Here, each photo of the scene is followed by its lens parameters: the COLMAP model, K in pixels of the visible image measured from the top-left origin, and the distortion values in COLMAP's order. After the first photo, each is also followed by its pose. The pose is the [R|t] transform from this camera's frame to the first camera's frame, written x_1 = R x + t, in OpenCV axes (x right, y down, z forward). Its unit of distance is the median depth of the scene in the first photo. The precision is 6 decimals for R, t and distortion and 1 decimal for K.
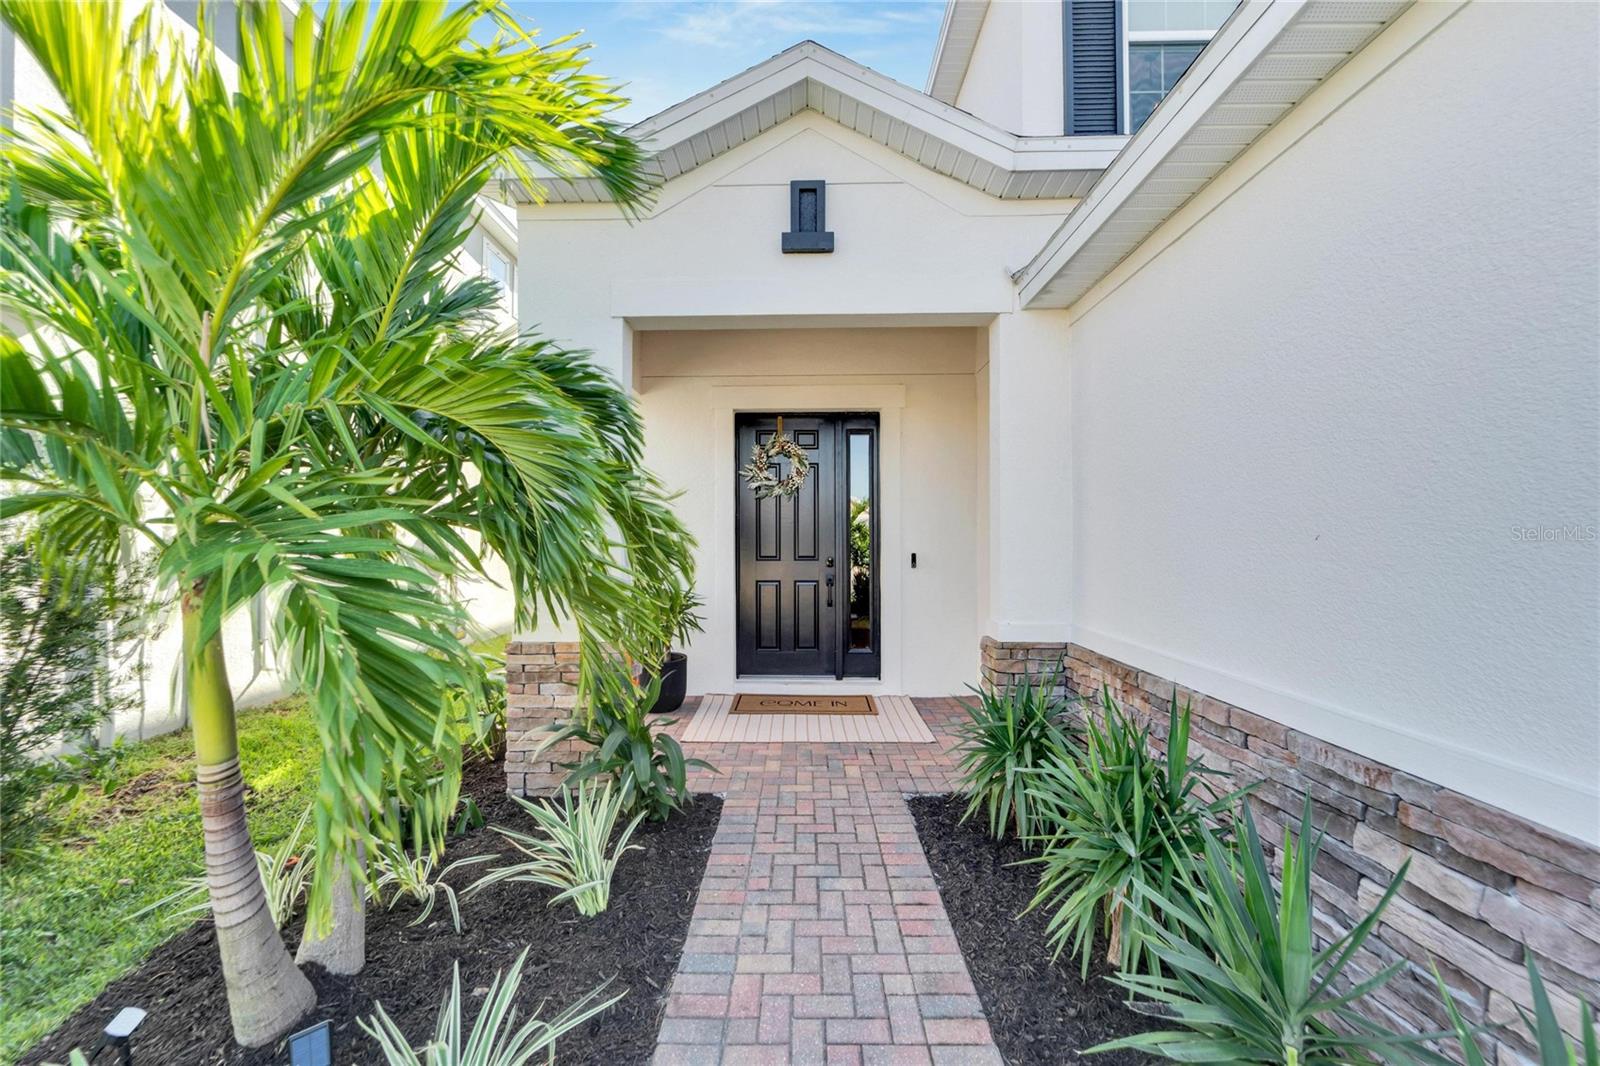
lens RADIAL K [[642.3, 0, 787.1], [0, 642.3, 533.3], [0, 0, 1]] dist [-0.005233, -0.000427]
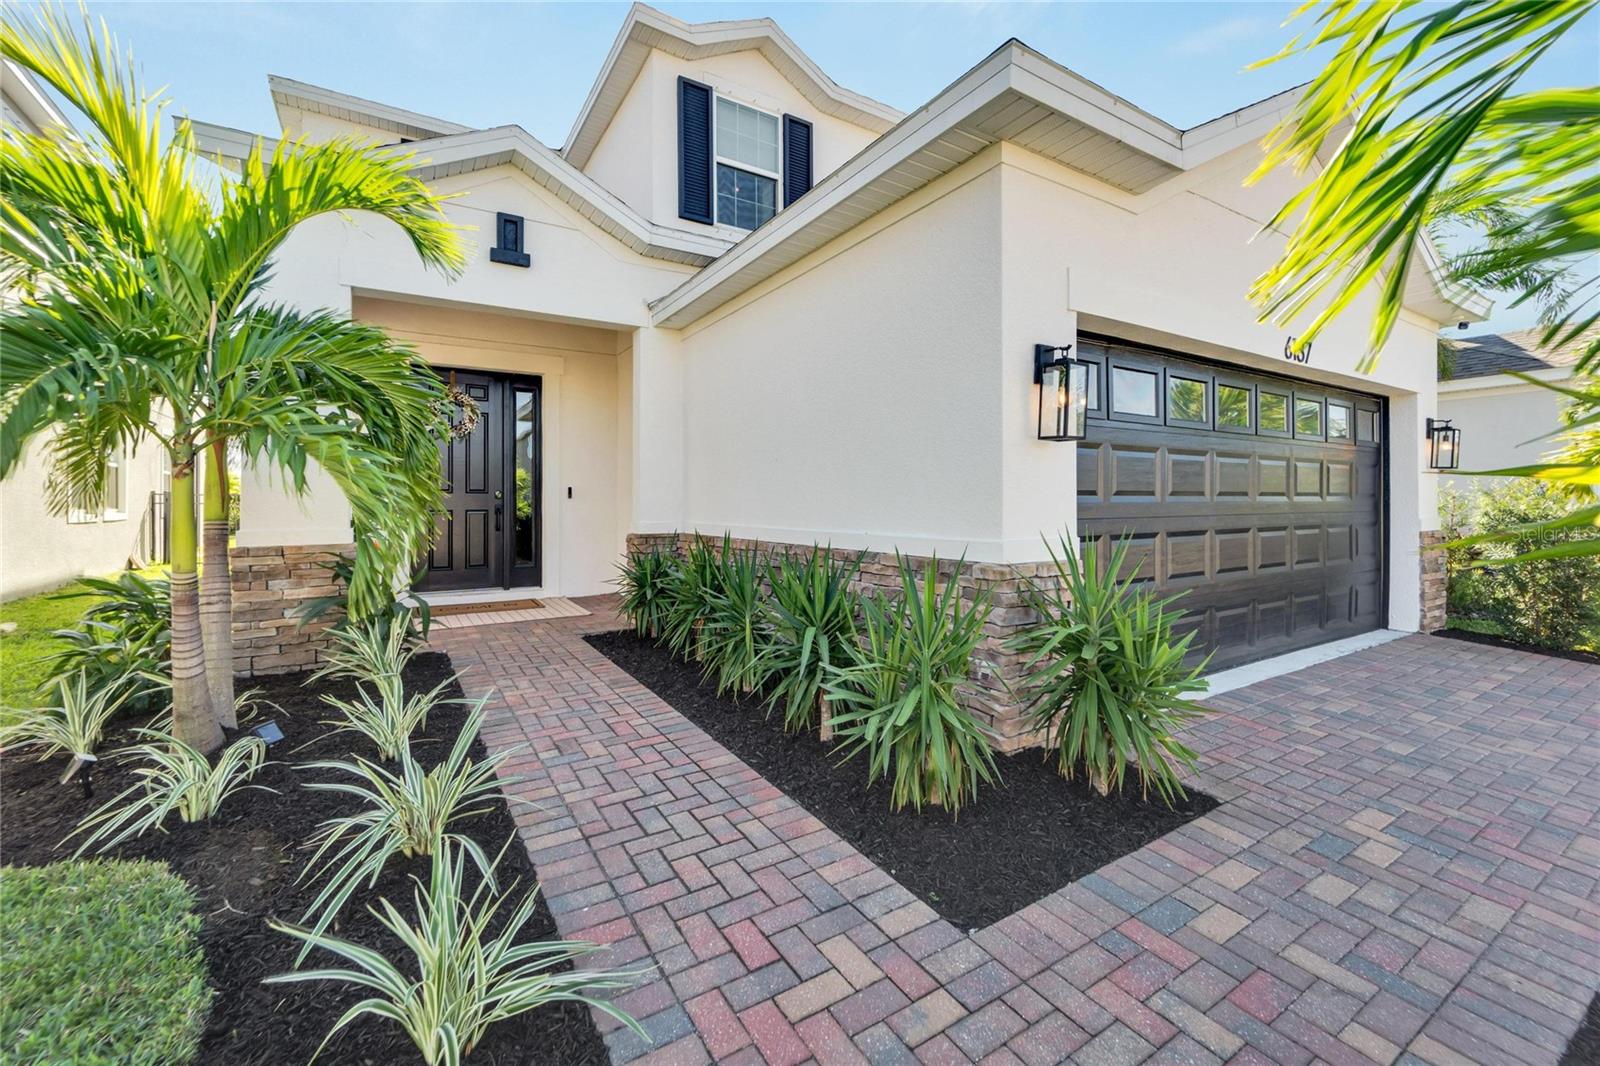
lens RADIAL K [[650.4, 0, 793.0], [0, 650.4, 492.1], [0, 0, 1]] dist [0.000218, -0.000209]
pose [[0.834886, 0.004898, 0.550401, -0.229499], [-0.001834, 0.999980, -0.006117, 0.072723], [-0.550420, 0.004098, 0.834878, -0.533797]]
